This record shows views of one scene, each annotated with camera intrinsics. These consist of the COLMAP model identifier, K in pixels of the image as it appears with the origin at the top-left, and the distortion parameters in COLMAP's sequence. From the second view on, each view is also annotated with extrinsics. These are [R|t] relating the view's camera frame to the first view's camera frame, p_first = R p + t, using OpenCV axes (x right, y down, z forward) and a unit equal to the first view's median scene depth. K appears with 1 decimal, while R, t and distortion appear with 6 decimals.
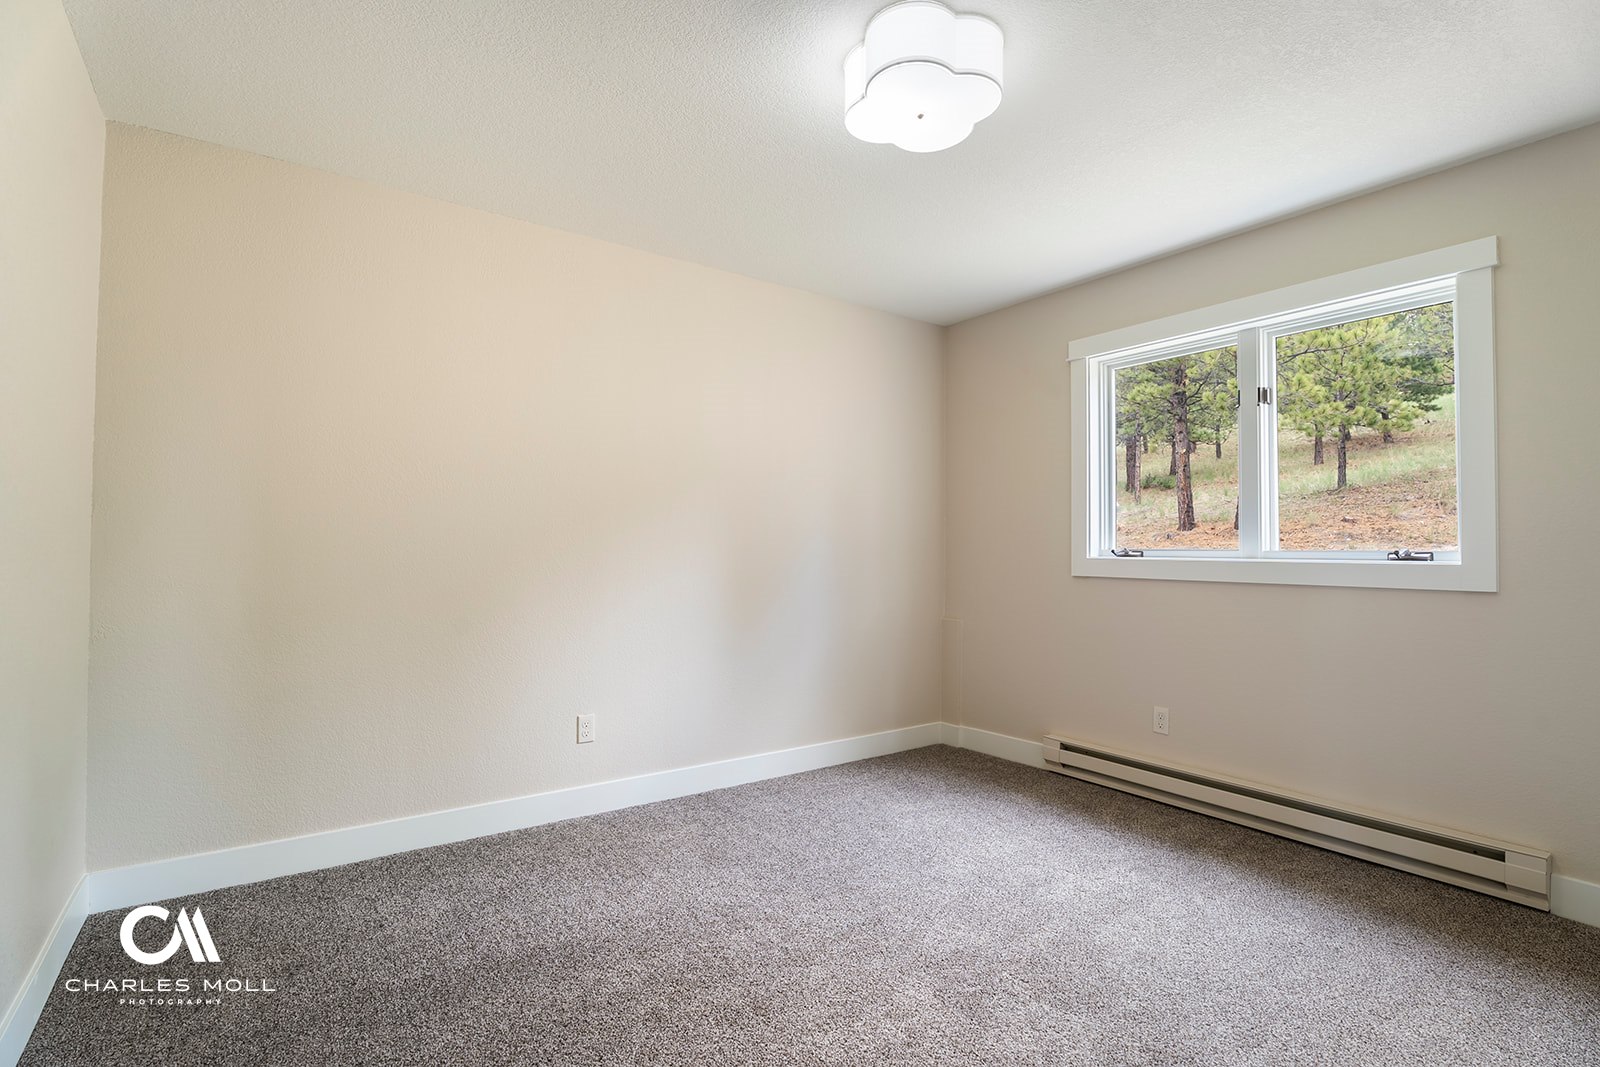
lens RADIAL K [[789.5, 0, 821.9], [0, 789.5, 528.2], [0, 0, 1]] dist [0.000562, 0.000113]
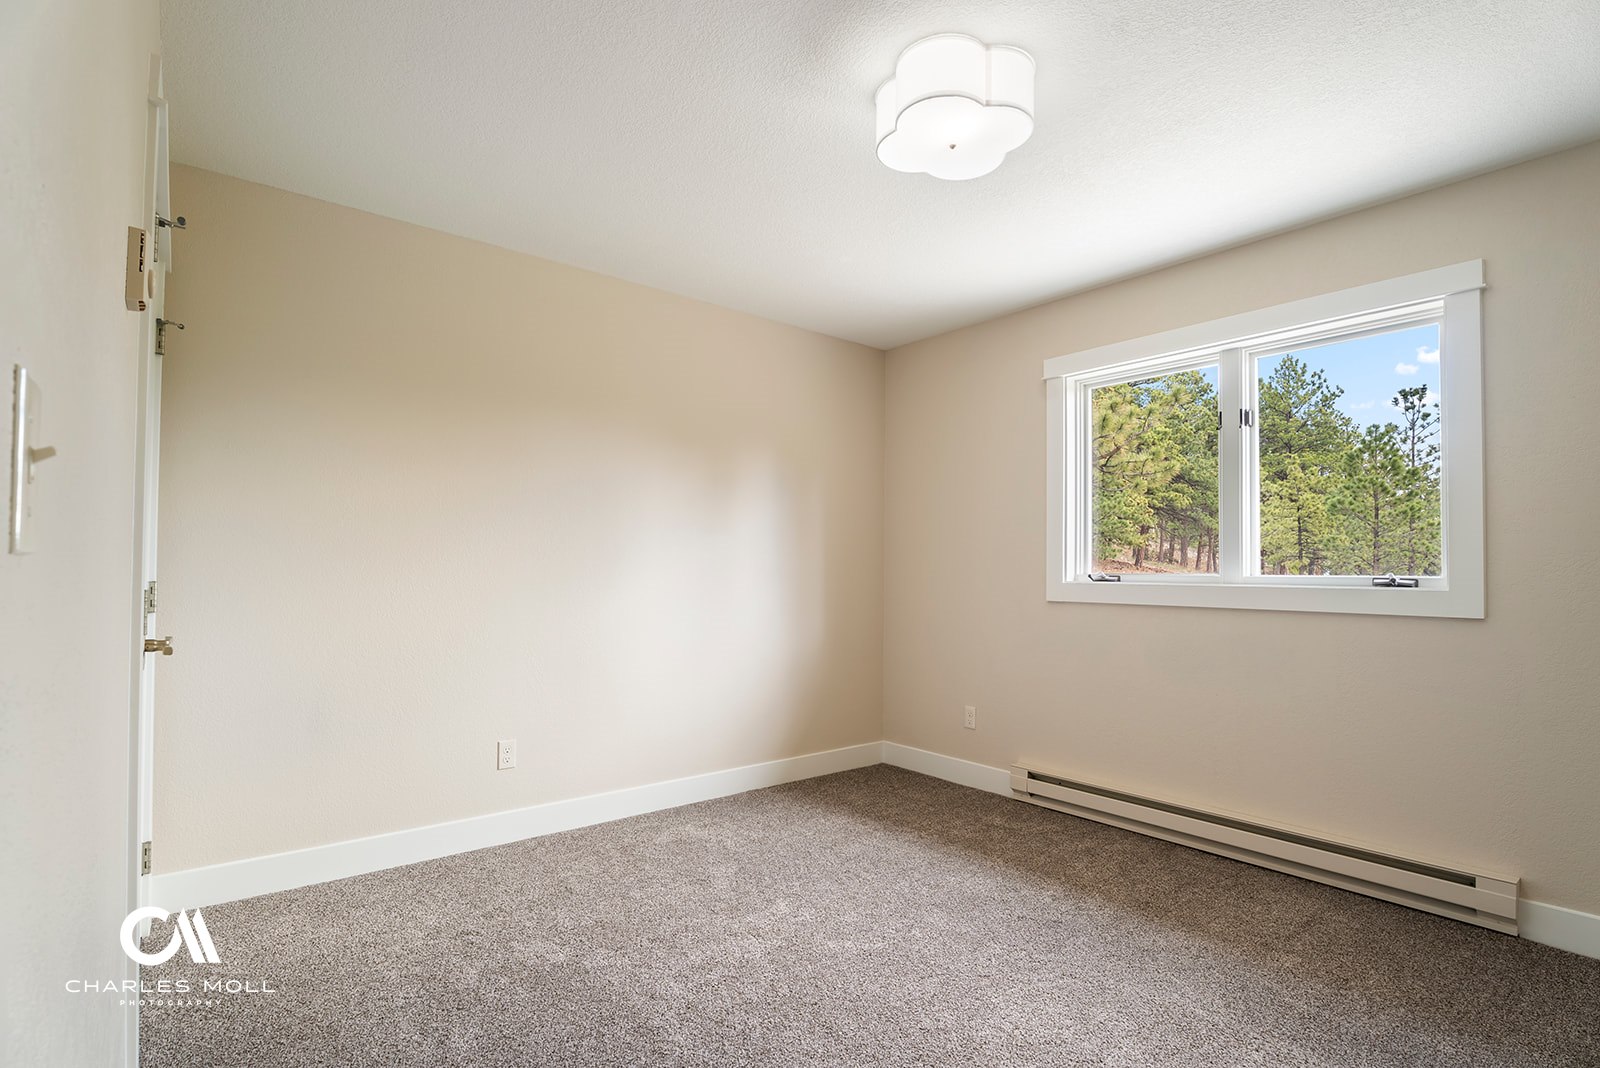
lens RADIAL K [[765.8, 0, 792.6], [0, 765.8, 561.4], [0, 0, 1]] dist [-0.002503, -0.000752]
pose [[0.997843, 0.005989, 0.065376, -0.061386], [-0.006802, 0.999902, 0.012213, 0.002563], [-0.065296, -0.012631, 0.997786, 0.089512]]
